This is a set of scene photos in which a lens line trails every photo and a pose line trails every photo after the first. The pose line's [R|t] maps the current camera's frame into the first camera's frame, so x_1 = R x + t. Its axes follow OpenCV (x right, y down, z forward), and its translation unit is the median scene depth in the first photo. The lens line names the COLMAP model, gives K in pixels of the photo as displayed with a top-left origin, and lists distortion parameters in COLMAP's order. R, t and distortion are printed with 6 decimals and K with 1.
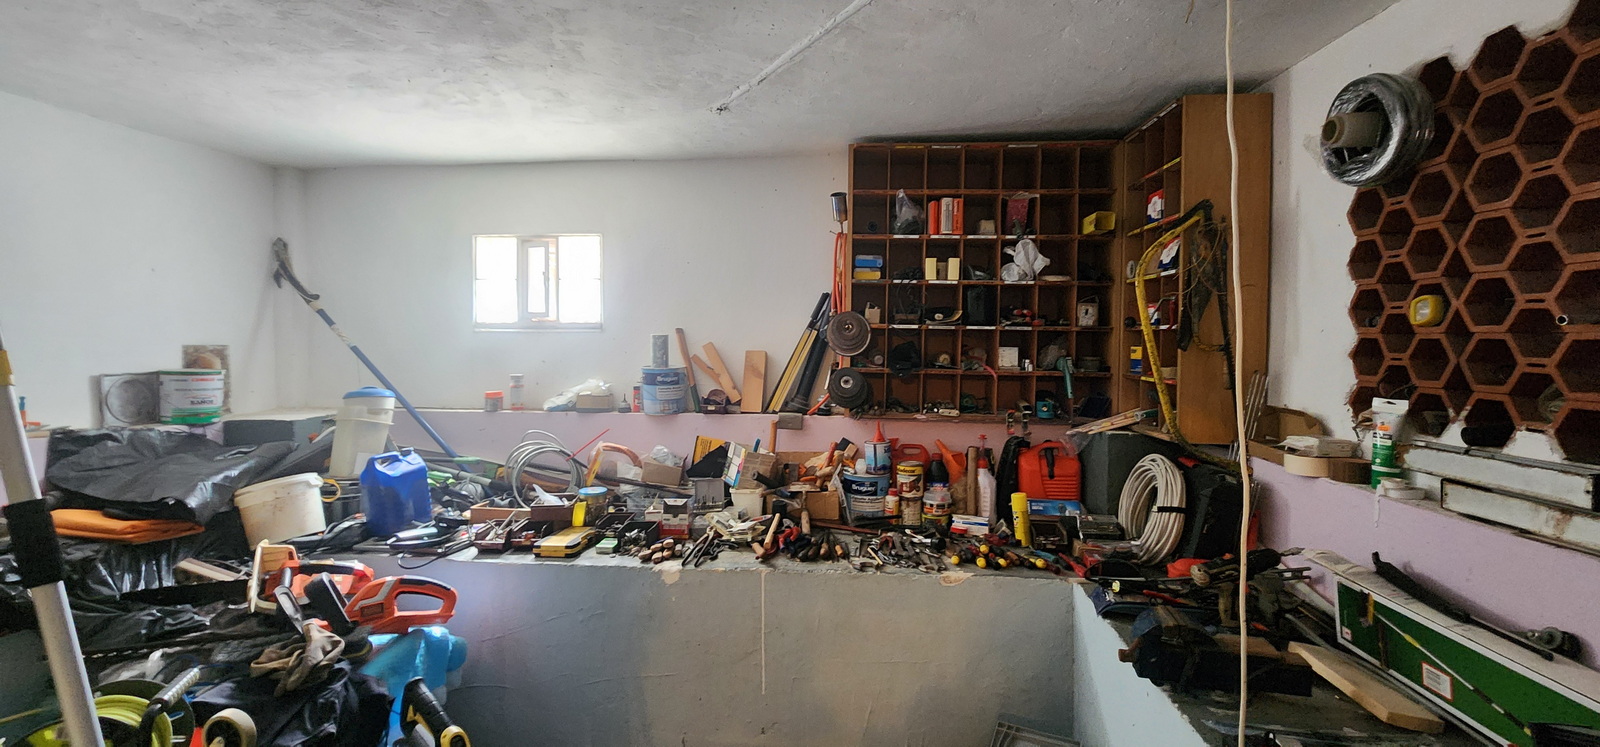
lens RADIAL K [[660.4, 0, 775.4], [0, 660.4, 371.3], [0, 0, 1]] dist [-0.000778, 0.000092]
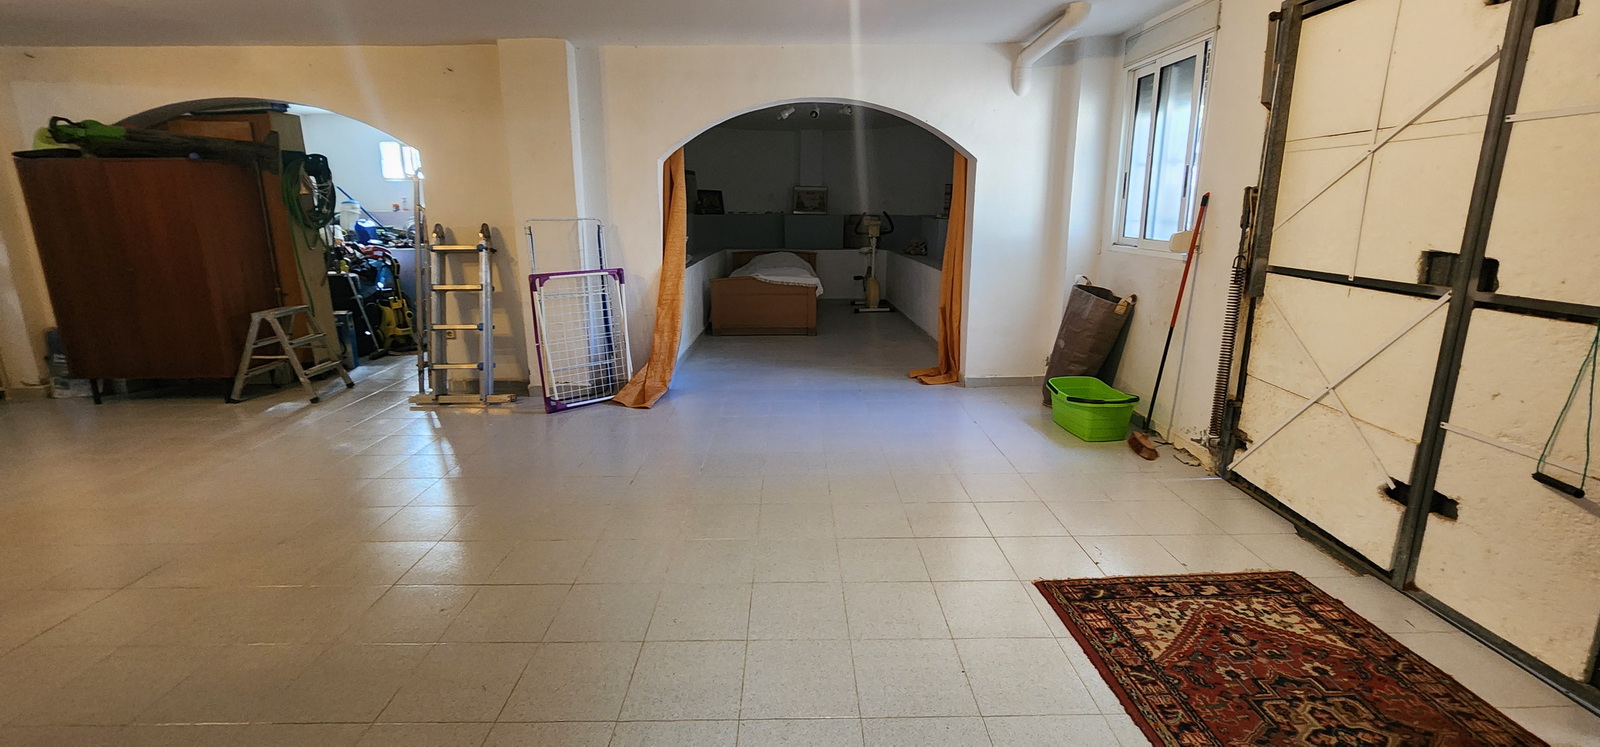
lens RADIAL K [[662.2, 0, 798.9], [0, 662.2, 352.6], [0, 0, 1]] dist [-0.002599, 0.000465]
pose [[0.990511, -0.040869, 0.131219, 0.904089], [0.017342, 0.984298, 0.175663, 0.199336], [-0.136338, -0.171720, 0.975666, -2.152323]]
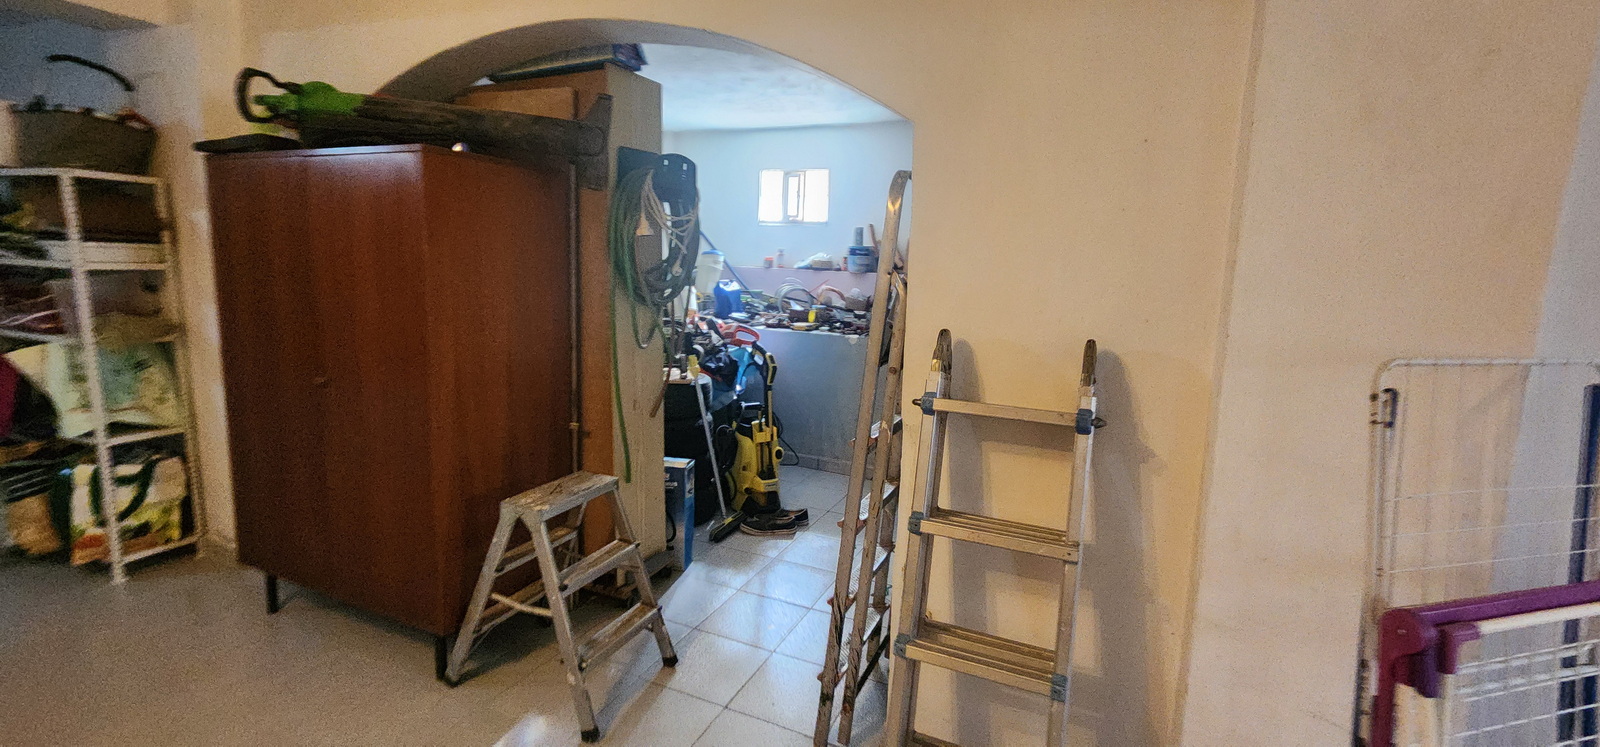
lens RADIAL K [[662.2, 0, 798.9], [0, 662.2, 352.6], [0, 0, 1]] dist [-0.002599, 0.000465]
pose [[0.954101, 0.065607, -0.292212, 0.226230], [-0.038865, 0.994583, 0.096405, 0.121901], [0.296954, -0.080623, 0.951482, -0.812237]]
